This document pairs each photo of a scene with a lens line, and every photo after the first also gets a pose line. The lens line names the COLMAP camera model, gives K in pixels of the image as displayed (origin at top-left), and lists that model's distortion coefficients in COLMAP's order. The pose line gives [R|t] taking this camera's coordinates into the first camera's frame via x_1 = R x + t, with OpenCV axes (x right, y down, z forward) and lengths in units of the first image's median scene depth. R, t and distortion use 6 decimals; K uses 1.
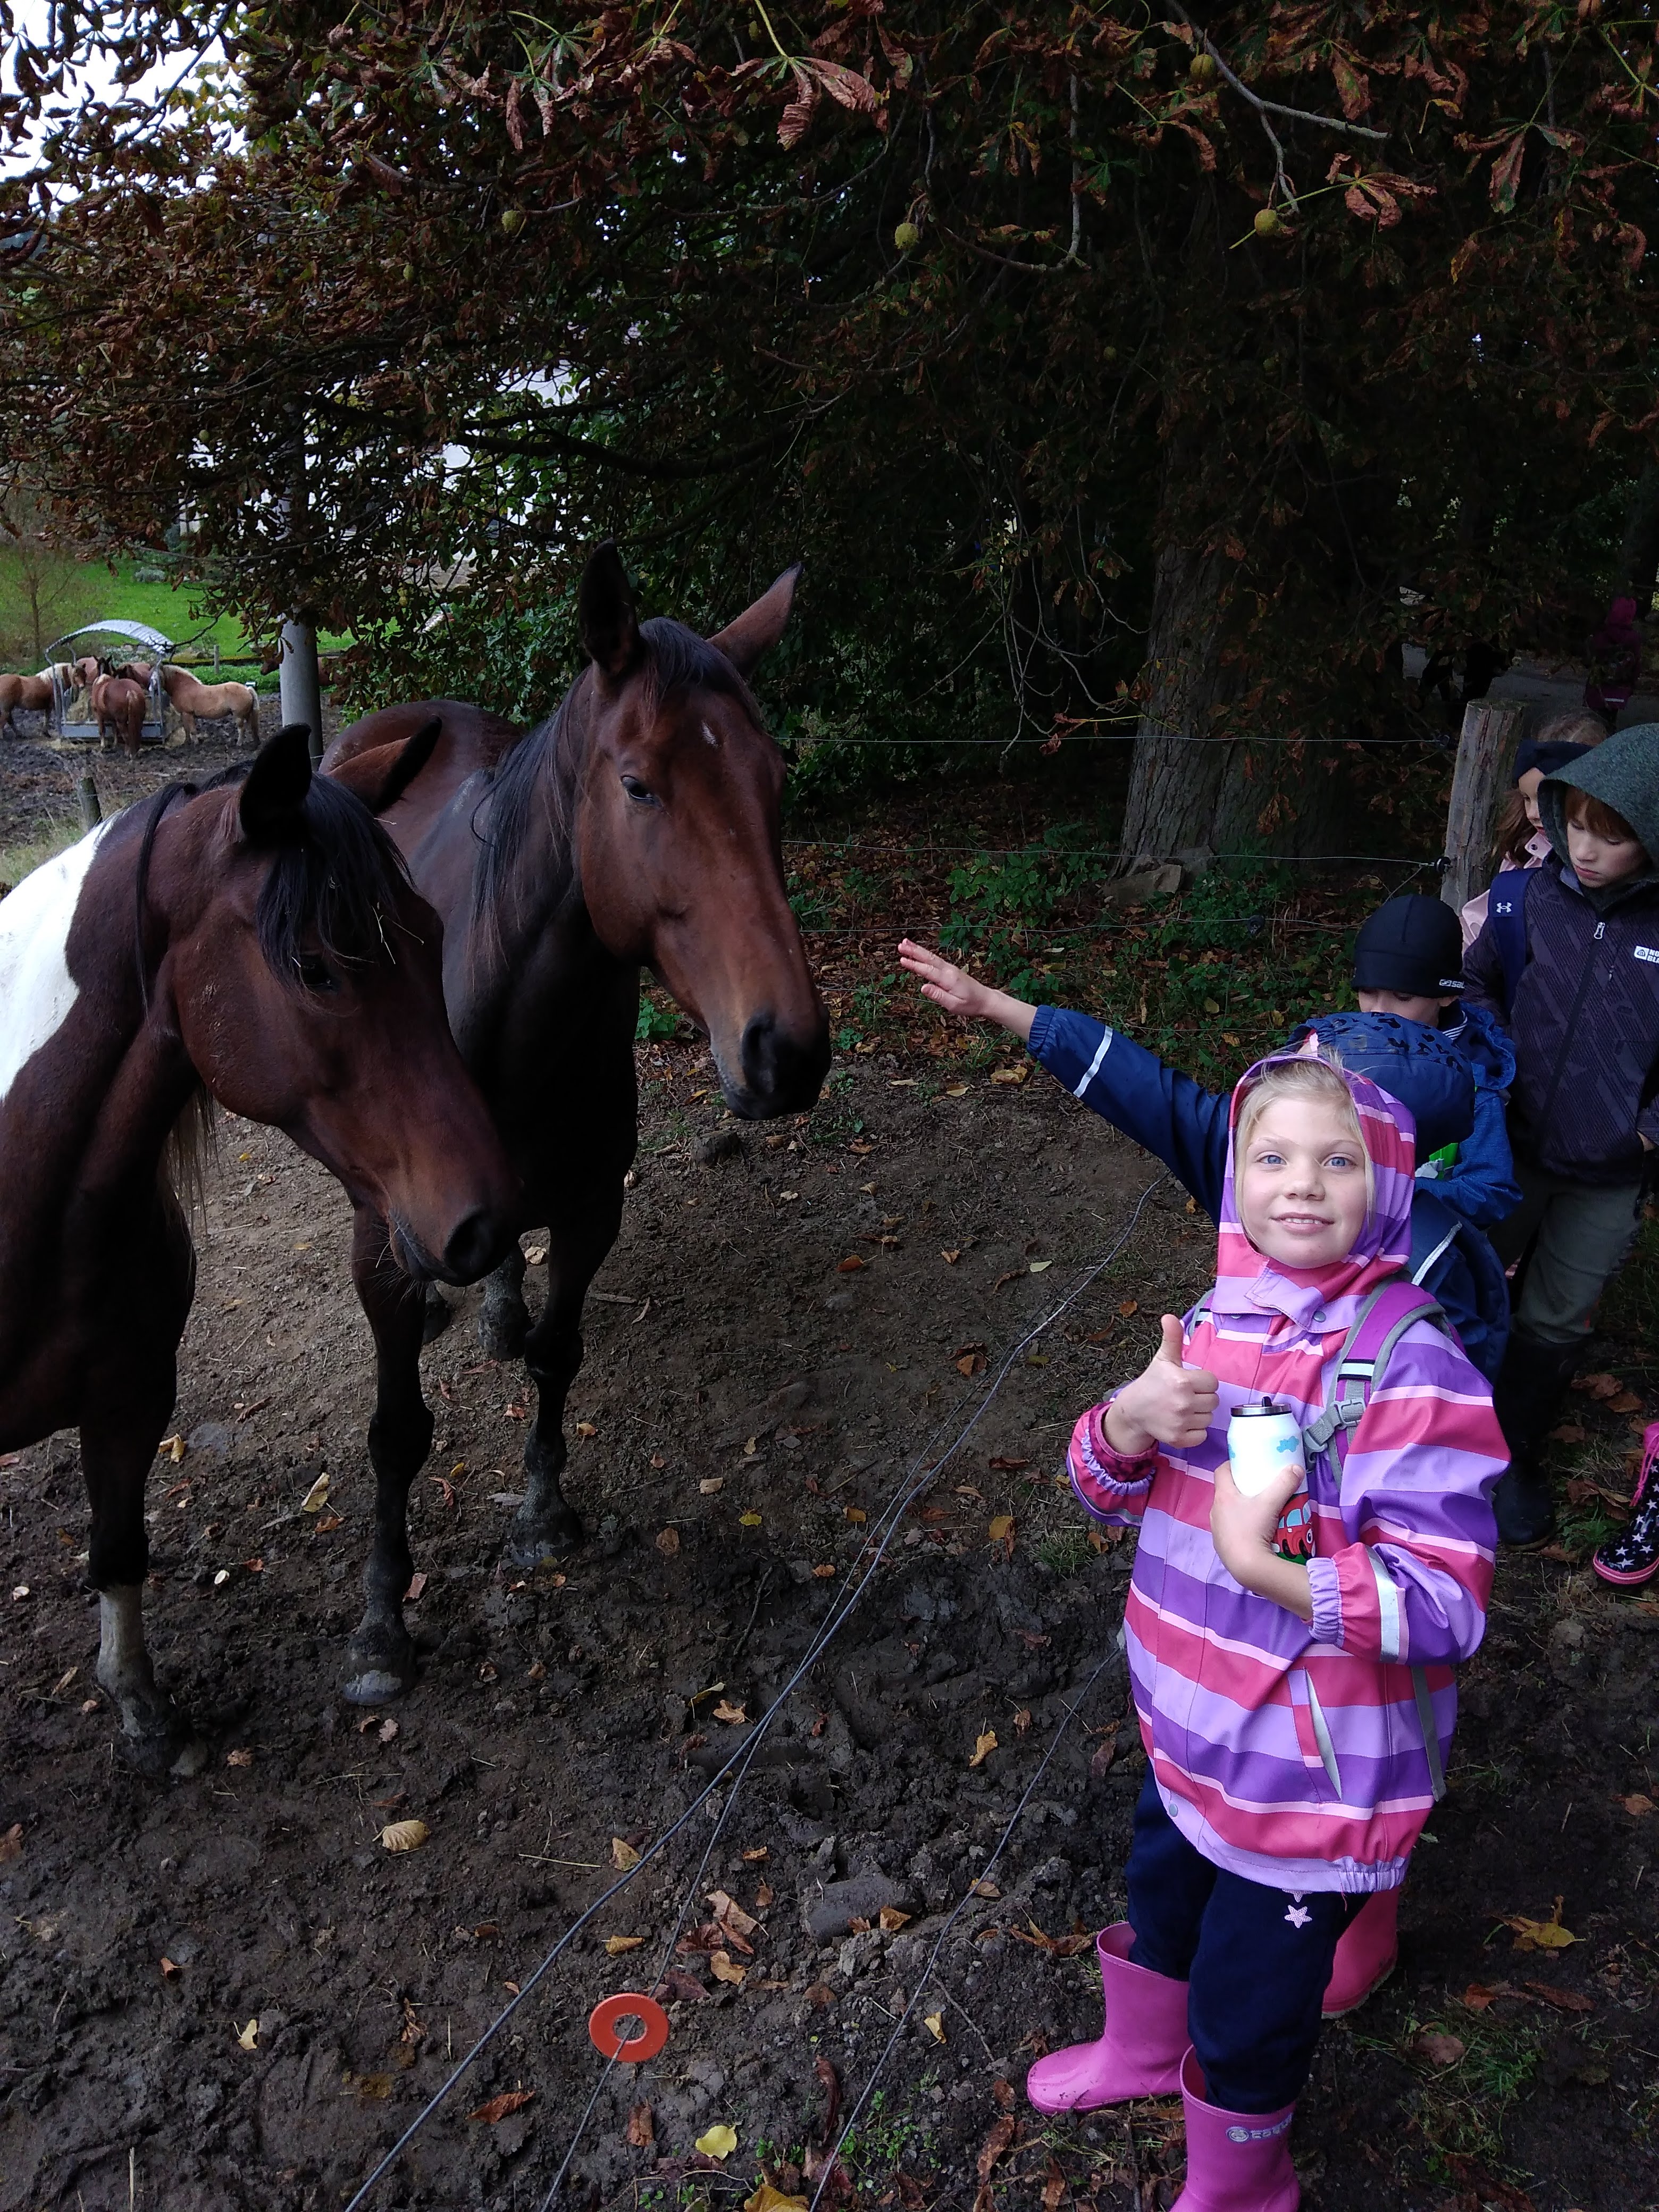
lens RADIAL K [[1691.0, 0, 819.2], [0, 1691.0, 1072.8], [0, 0, 1]] dist [0.026244, -0.060932]
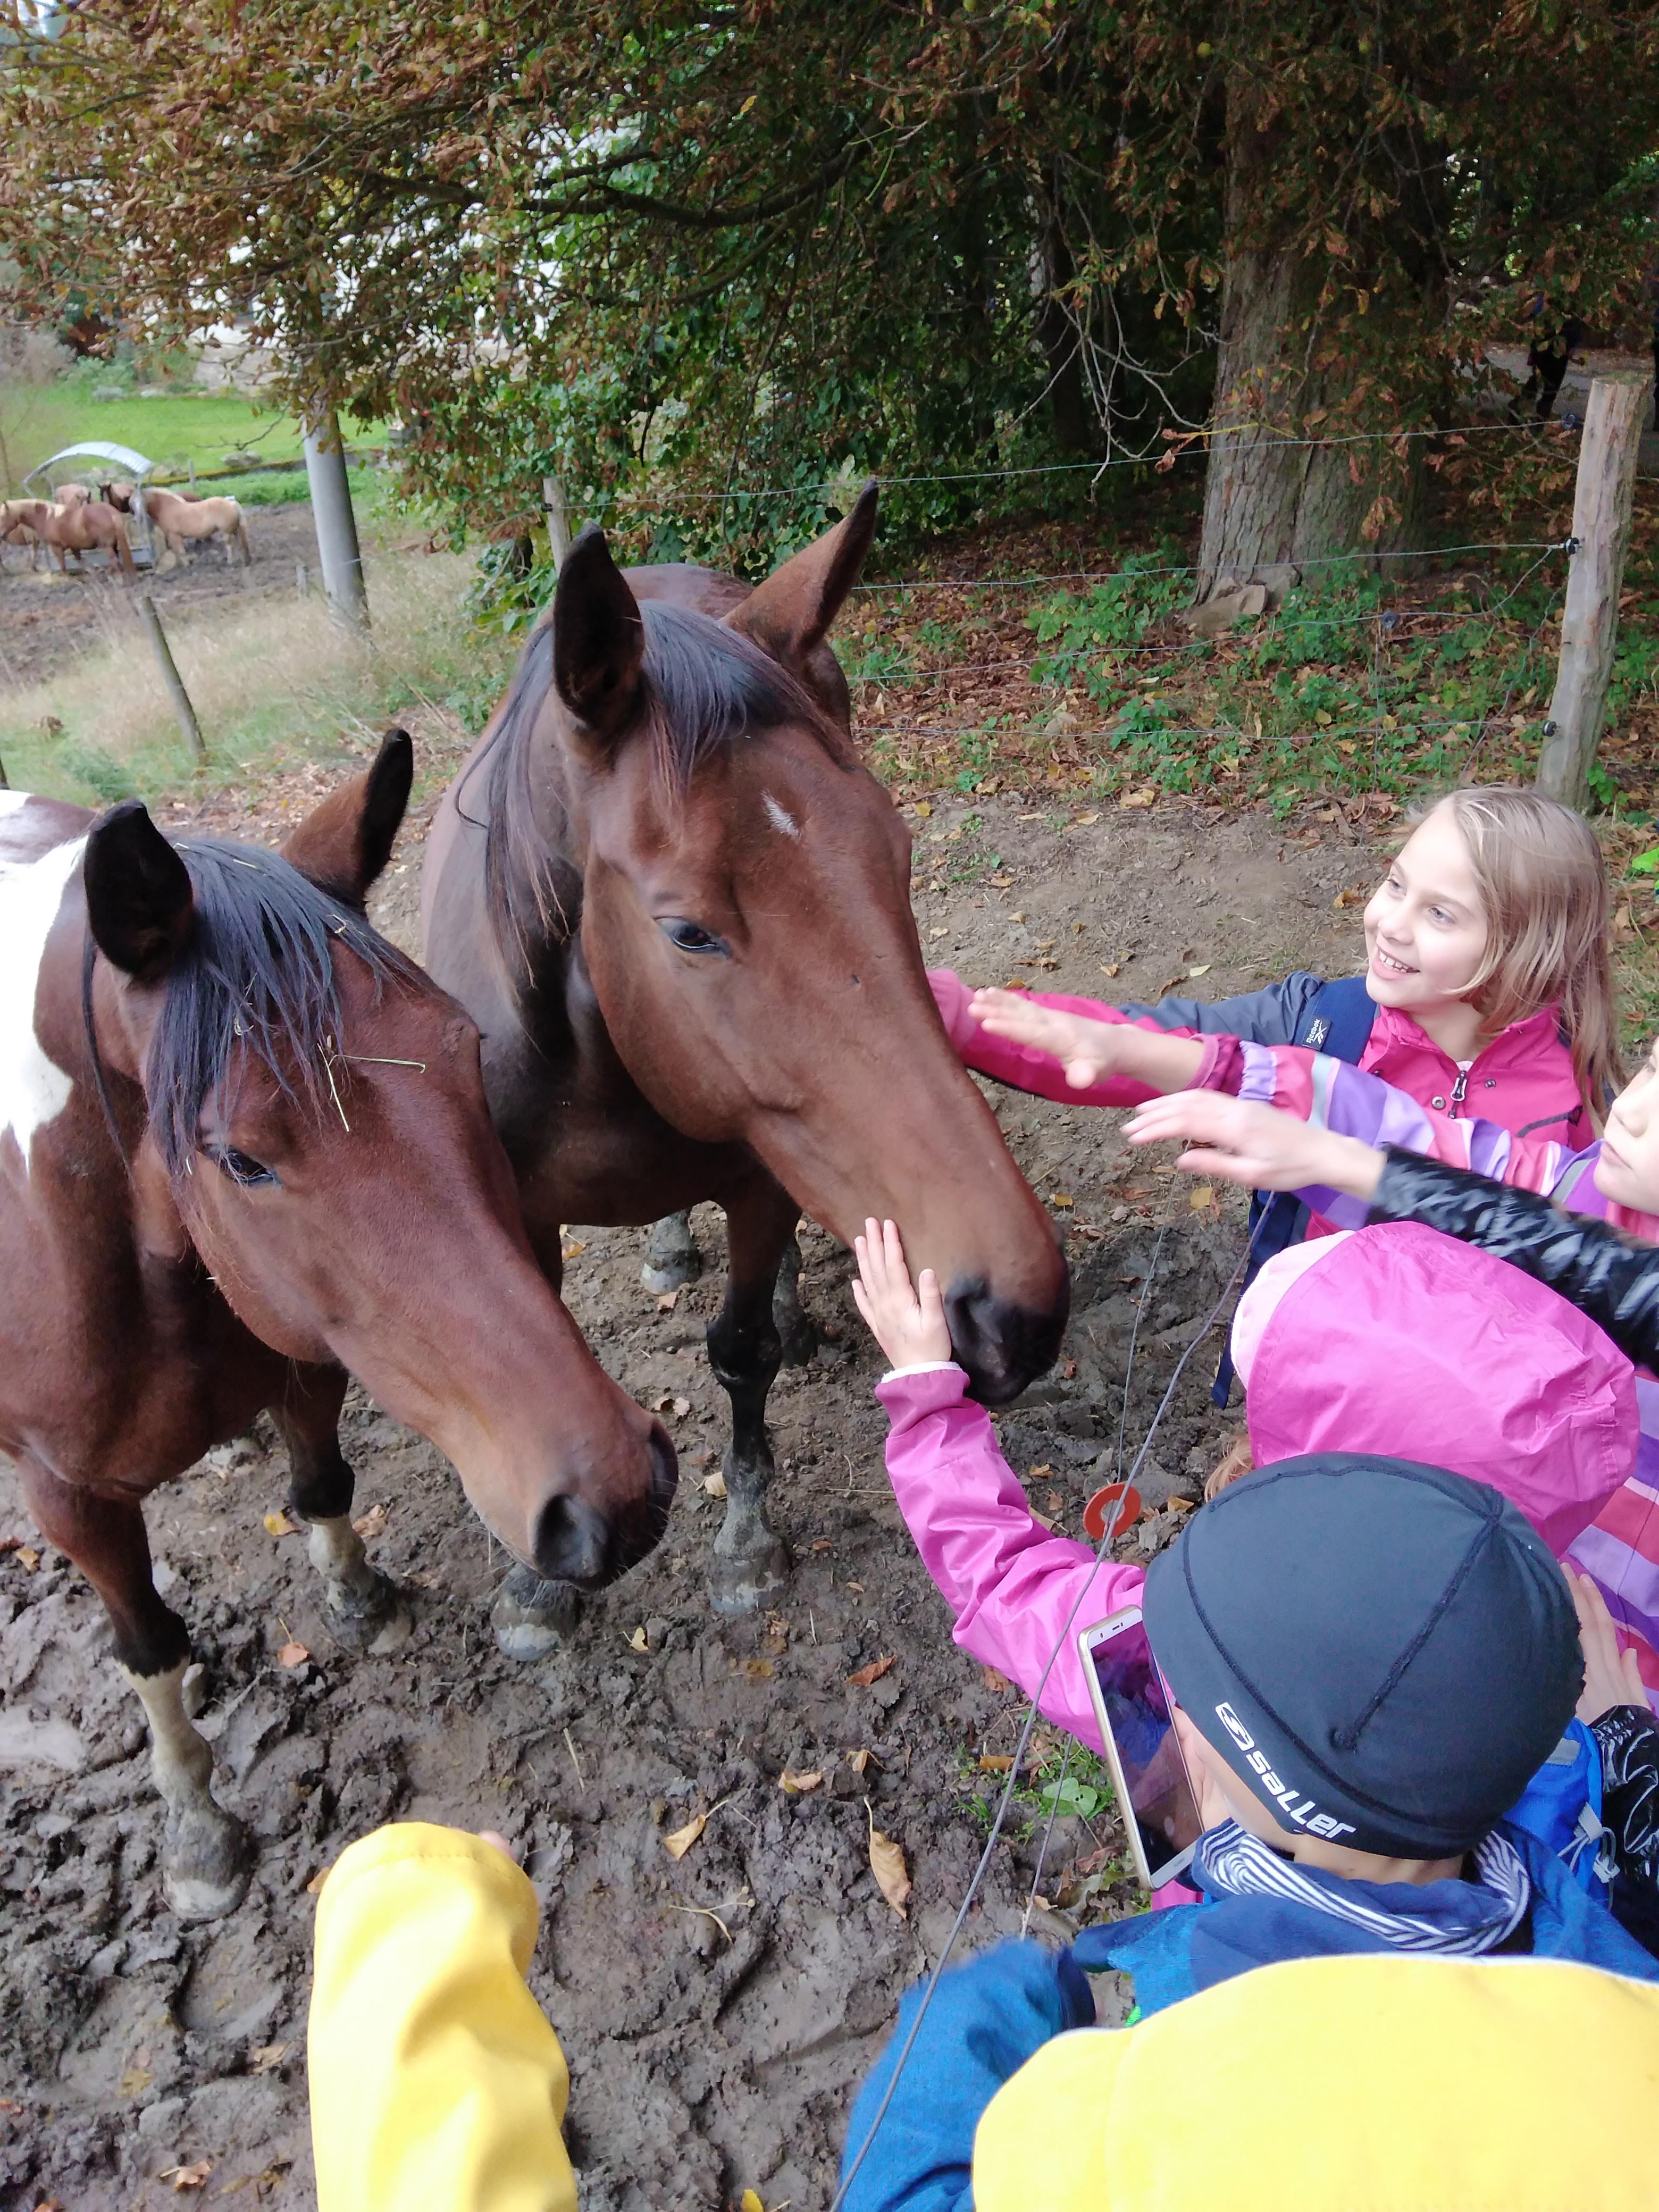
lens RADIAL K [[1693.5, 0, 817.0], [0, 1693.5, 1070.0], [0, 0, 1]] dist [0.042152, -0.090698]
pose [[0.996603, -0.079765, -0.020515, -0.122384], [0.081694, 0.989014, 0.123198, 0.035473], [0.010462, -0.124455, 0.992170, -0.086579]]
